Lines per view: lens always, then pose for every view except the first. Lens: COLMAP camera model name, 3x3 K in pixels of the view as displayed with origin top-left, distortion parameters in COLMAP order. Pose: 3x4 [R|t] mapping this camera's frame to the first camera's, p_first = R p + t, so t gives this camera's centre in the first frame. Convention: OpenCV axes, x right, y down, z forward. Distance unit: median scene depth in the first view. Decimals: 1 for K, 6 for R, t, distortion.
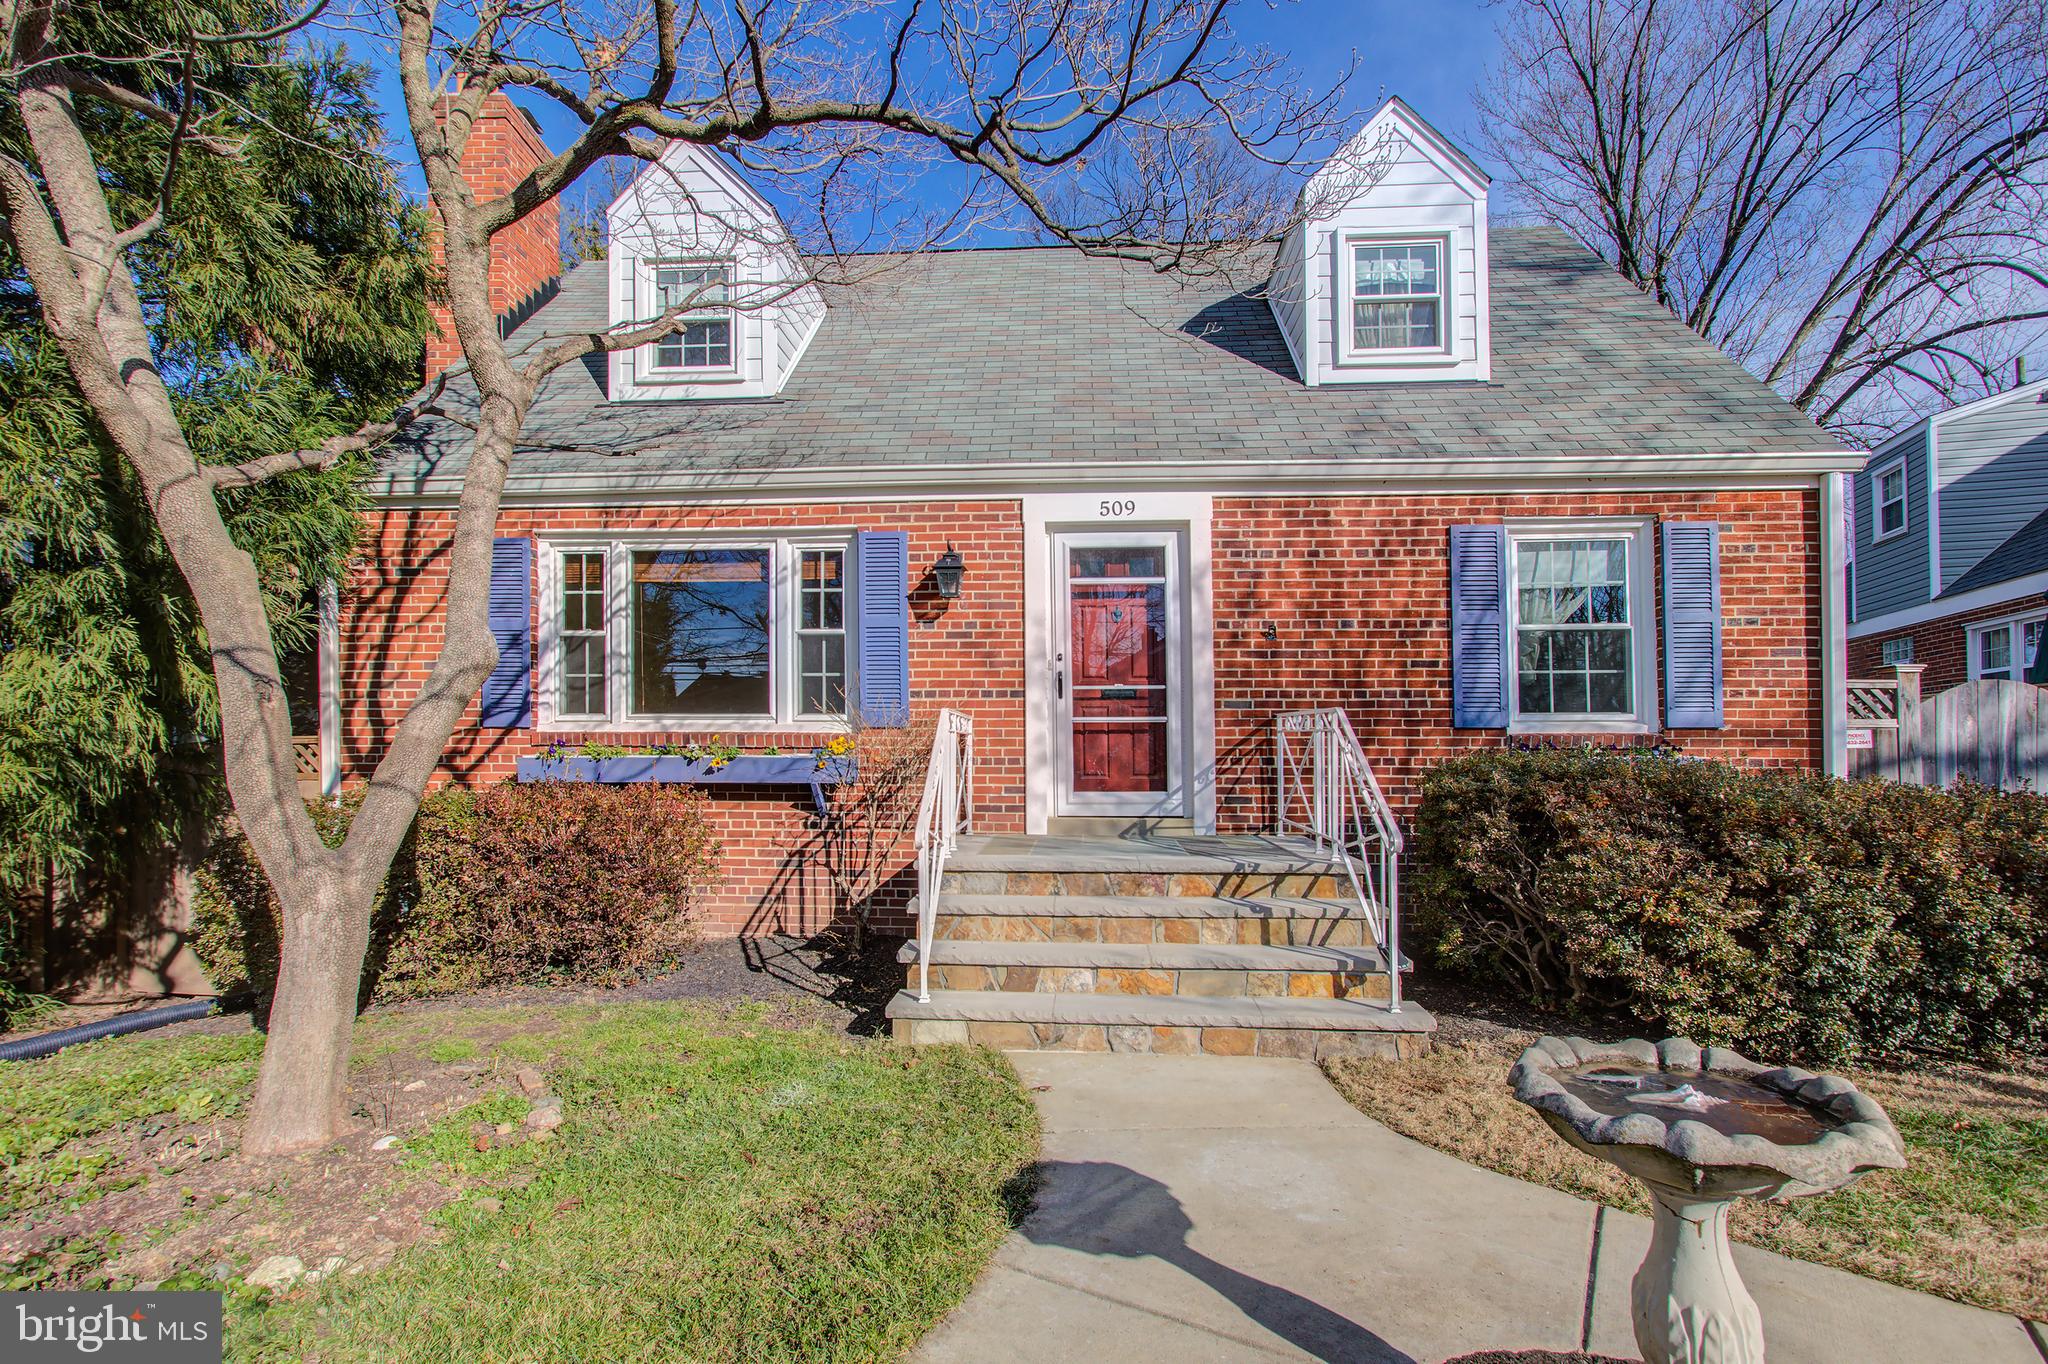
lens RADIAL K [[920.5, 0, 1028.5], [0, 920.5, 780.1], [0, 0, 1]] dist [0.016221, -0.008192]
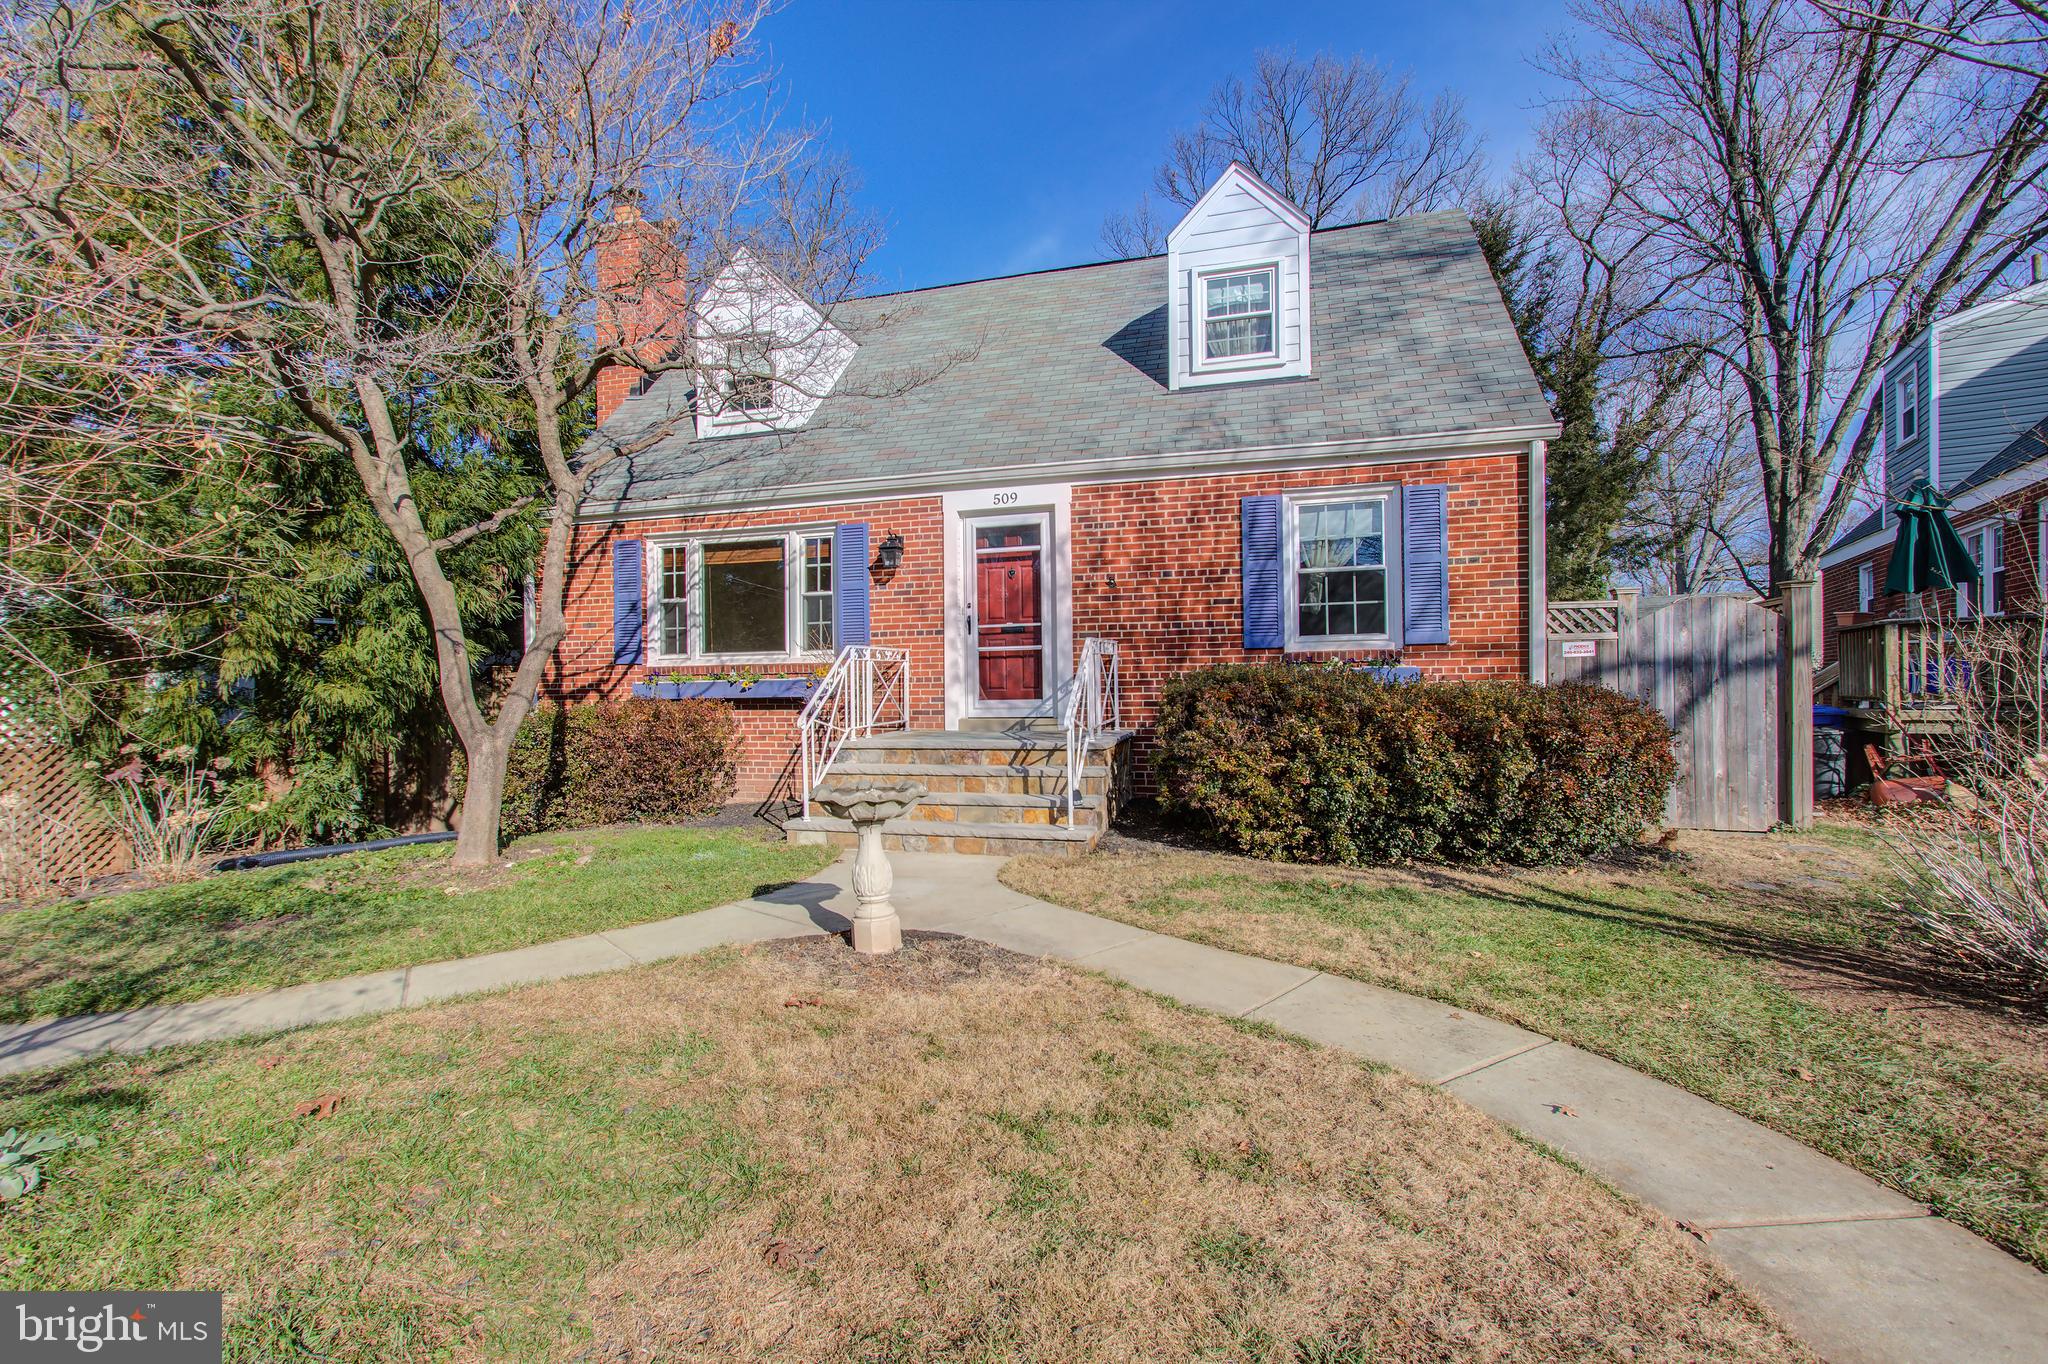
lens RADIAL K [[911.0, 0, 1020.2], [0, 911.0, 718.3], [0, 0, 1]] dist [0.001248, 0.000467]
pose [[0.976185, -0.009614, -0.216727, 0.418219], [0.012052, 0.999878, 0.009930, 0.027102], [0.216605, -0.012305, 0.976182, -0.356522]]
